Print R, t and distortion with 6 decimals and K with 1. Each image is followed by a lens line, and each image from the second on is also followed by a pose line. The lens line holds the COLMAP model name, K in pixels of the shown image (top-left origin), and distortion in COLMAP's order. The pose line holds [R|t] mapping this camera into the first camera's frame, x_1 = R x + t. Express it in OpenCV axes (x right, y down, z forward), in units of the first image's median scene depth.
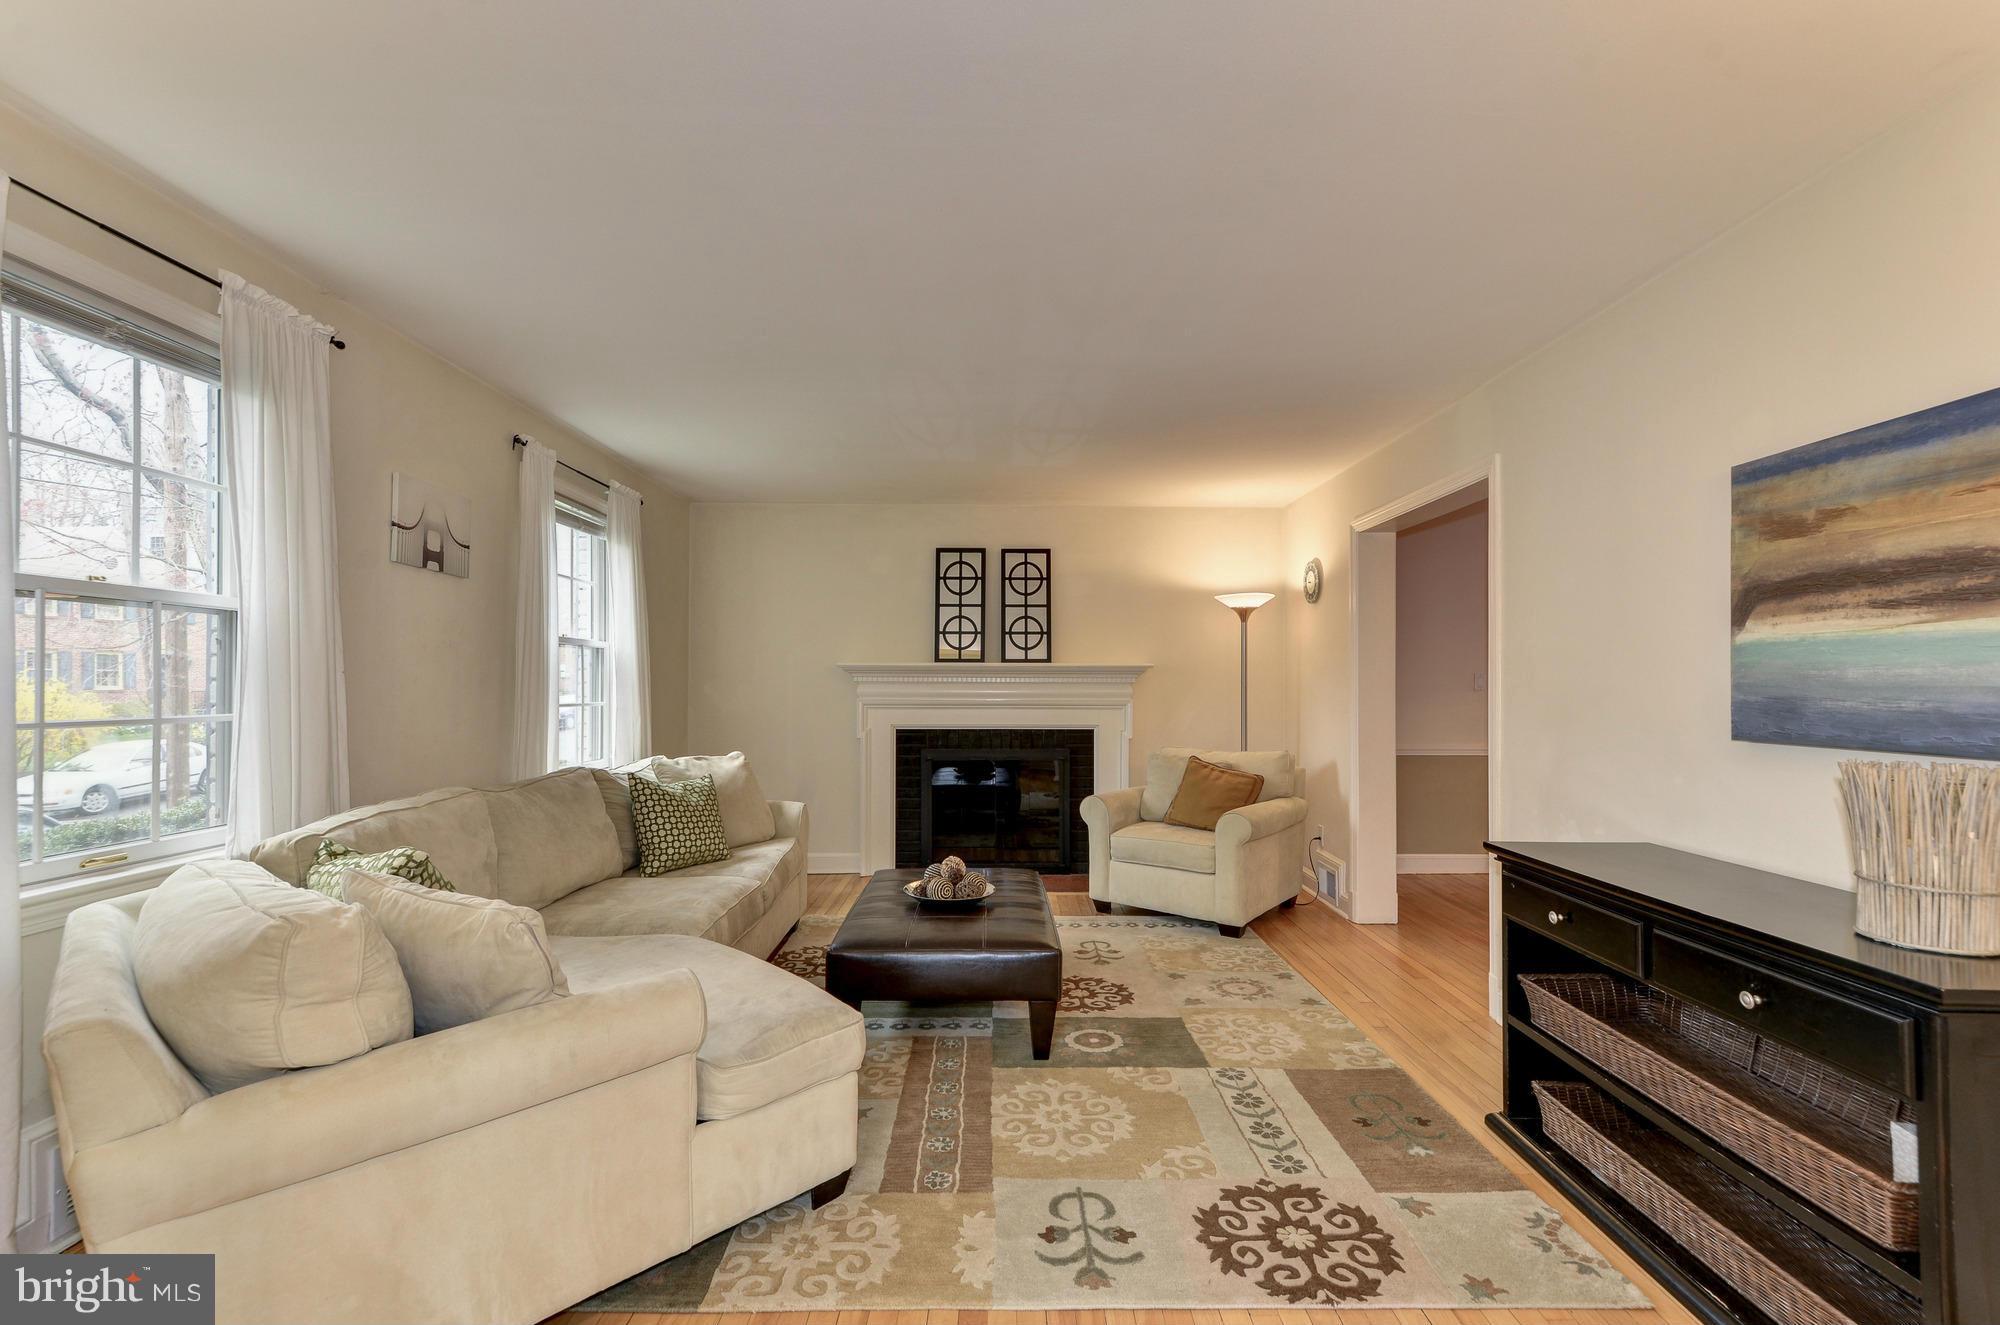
lens RADIAL K [[876.9, 0, 1008.6], [0, 876.9, 680.0], [0, 0, 1]] dist [0.022463, -0.007438]
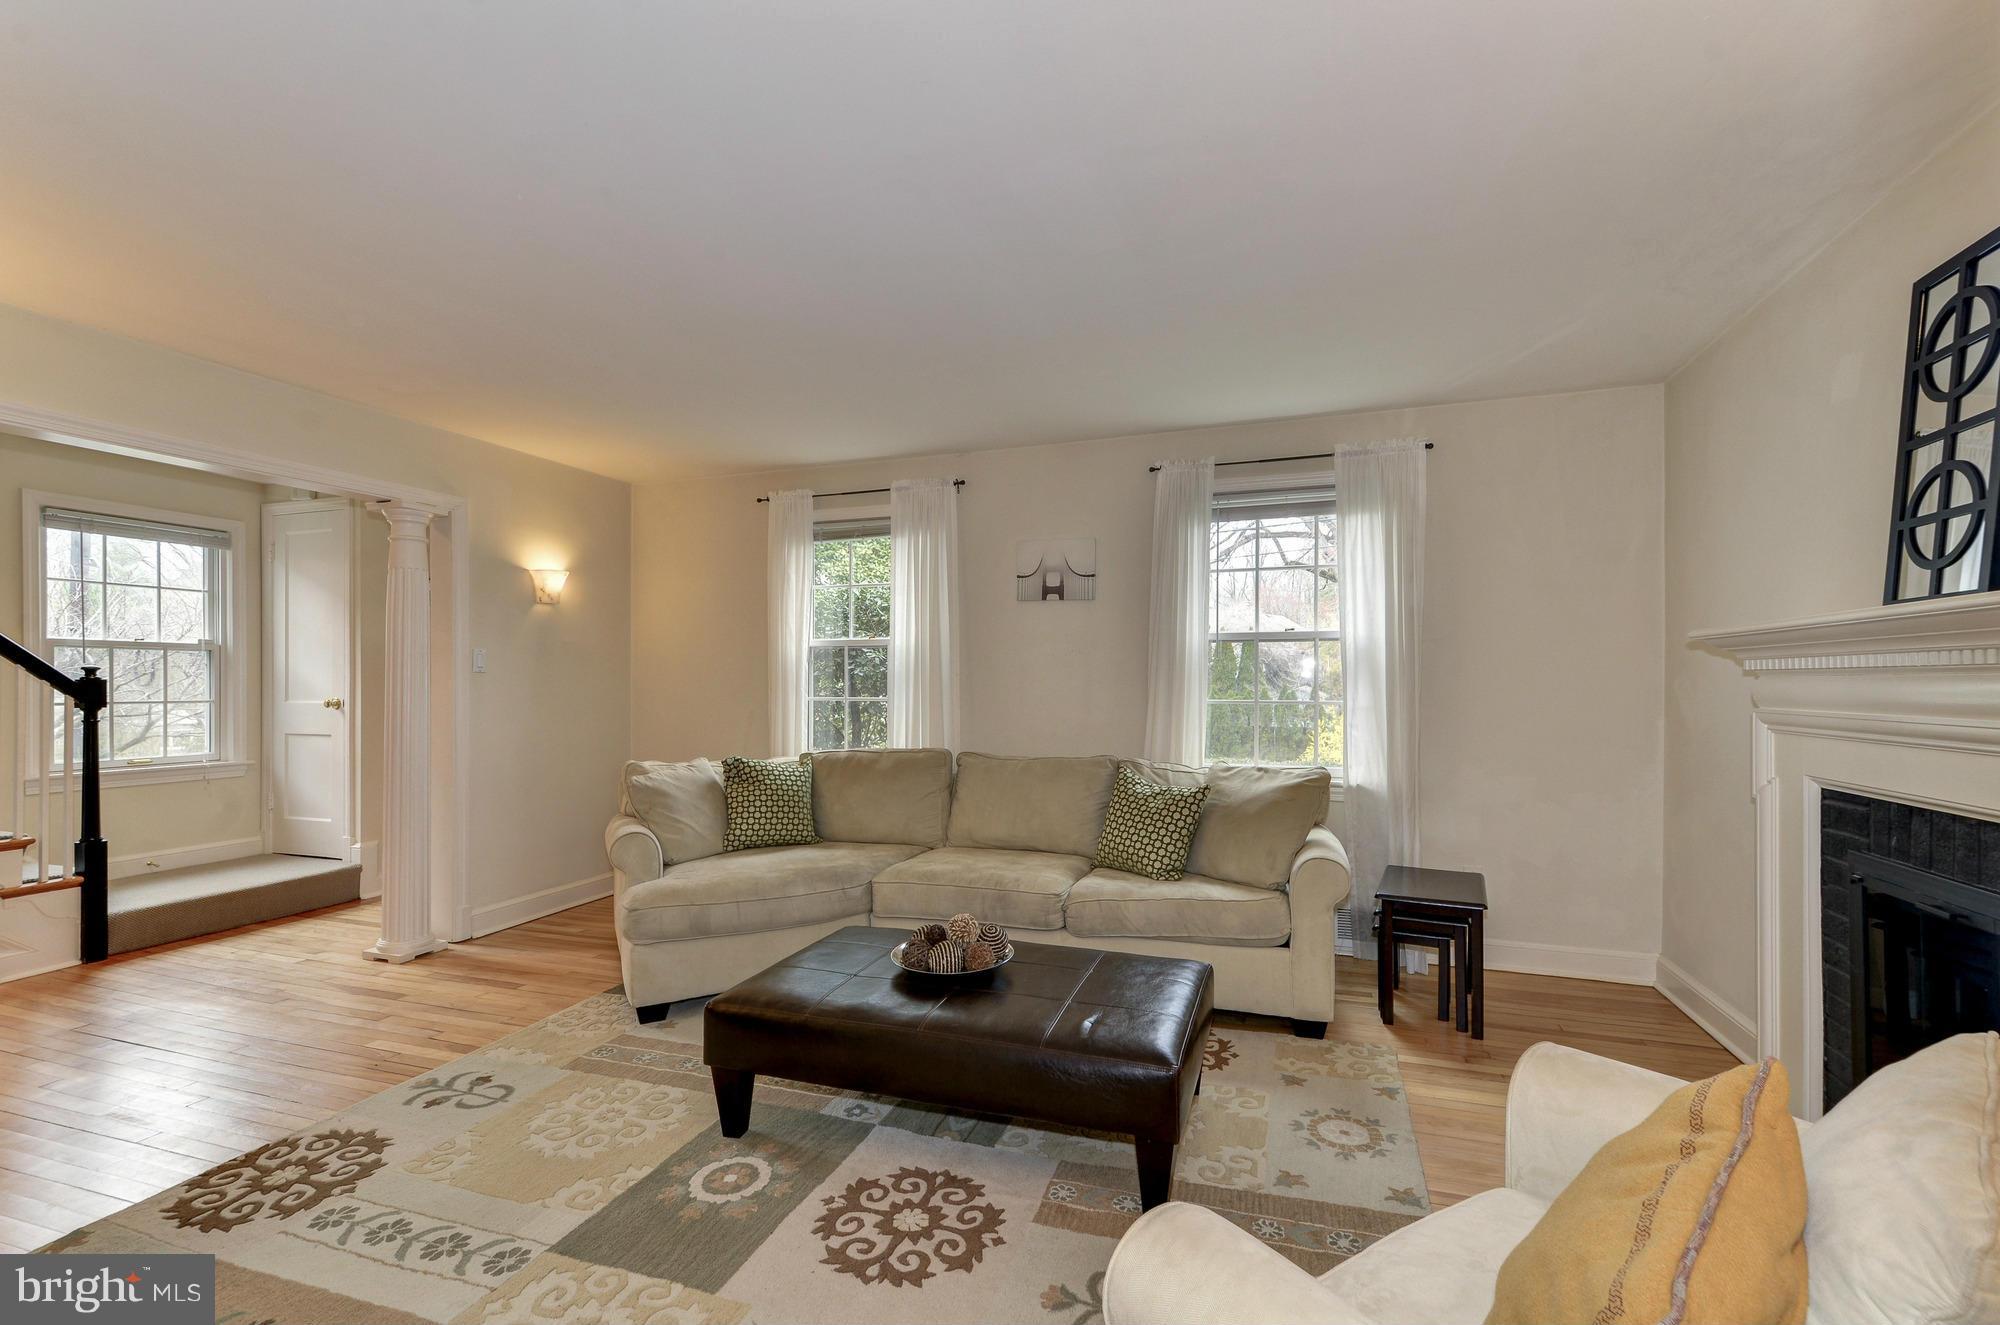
lens RADIAL K [[876.9, 0, 1008.6], [0, 876.9, 680.0], [0, 0, 1]] dist [0.022463, -0.007438]
pose [[-0.343365, -0.005097, -0.939188, 0.908402], [0.008657, 0.999926, -0.008592, 0.017144], [0.939162, -0.011081, -0.343295, 1.911460]]
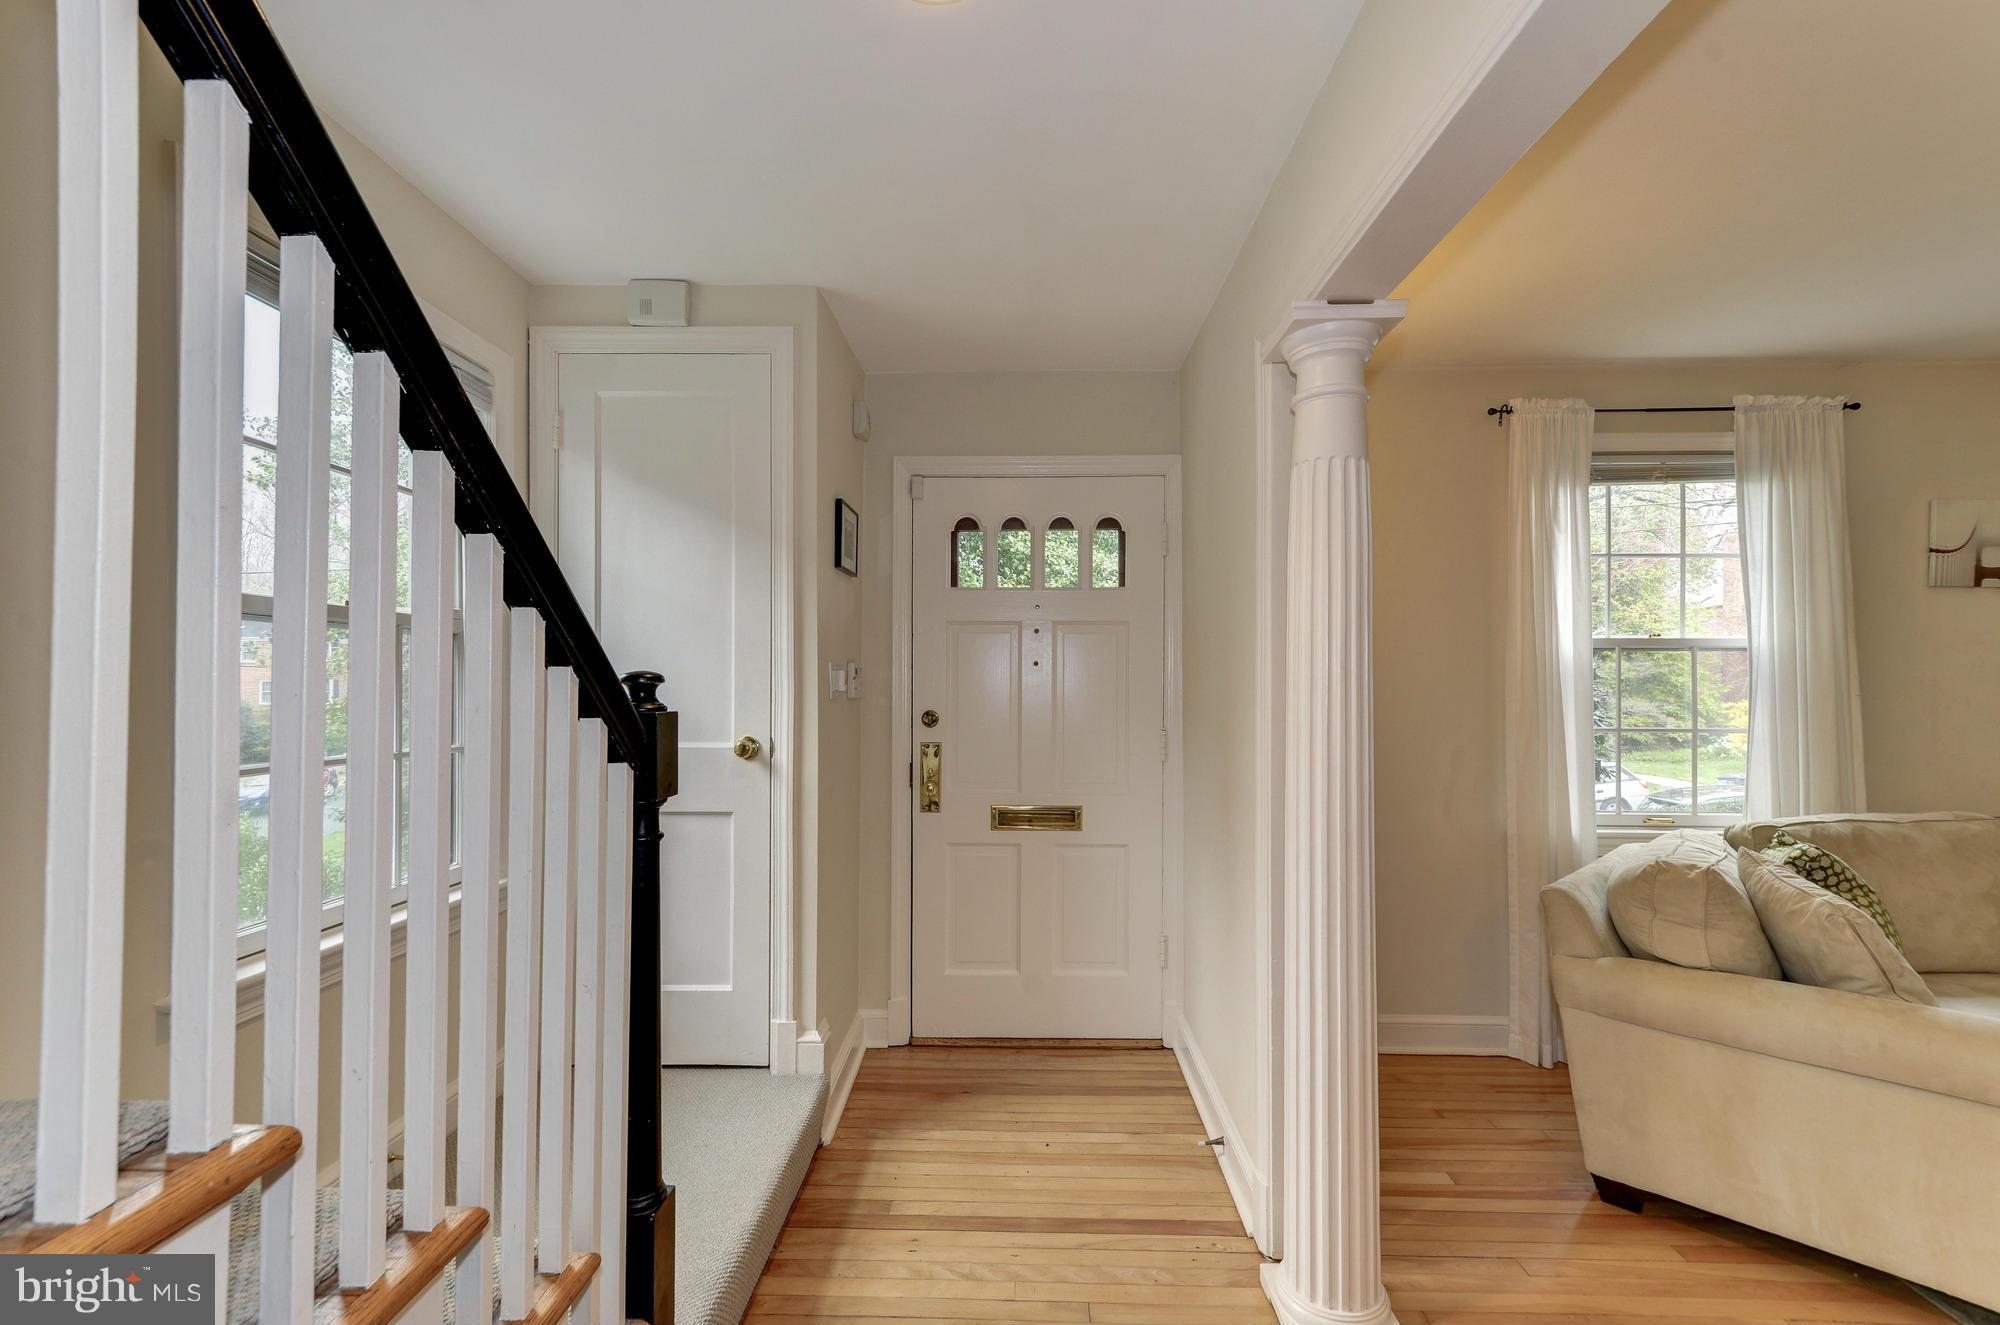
lens RADIAL K [[876.9, 0, 1008.6], [0, 876.9, 680.0], [0, 0, 1]] dist [0.022463, -0.007438]
pose [[-0.027491, -0.009791, -0.999574, 0.472225], [0.005406, 0.999936, -0.009943, -0.026252], [0.999607, -0.005677, -0.027437, -0.059223]]
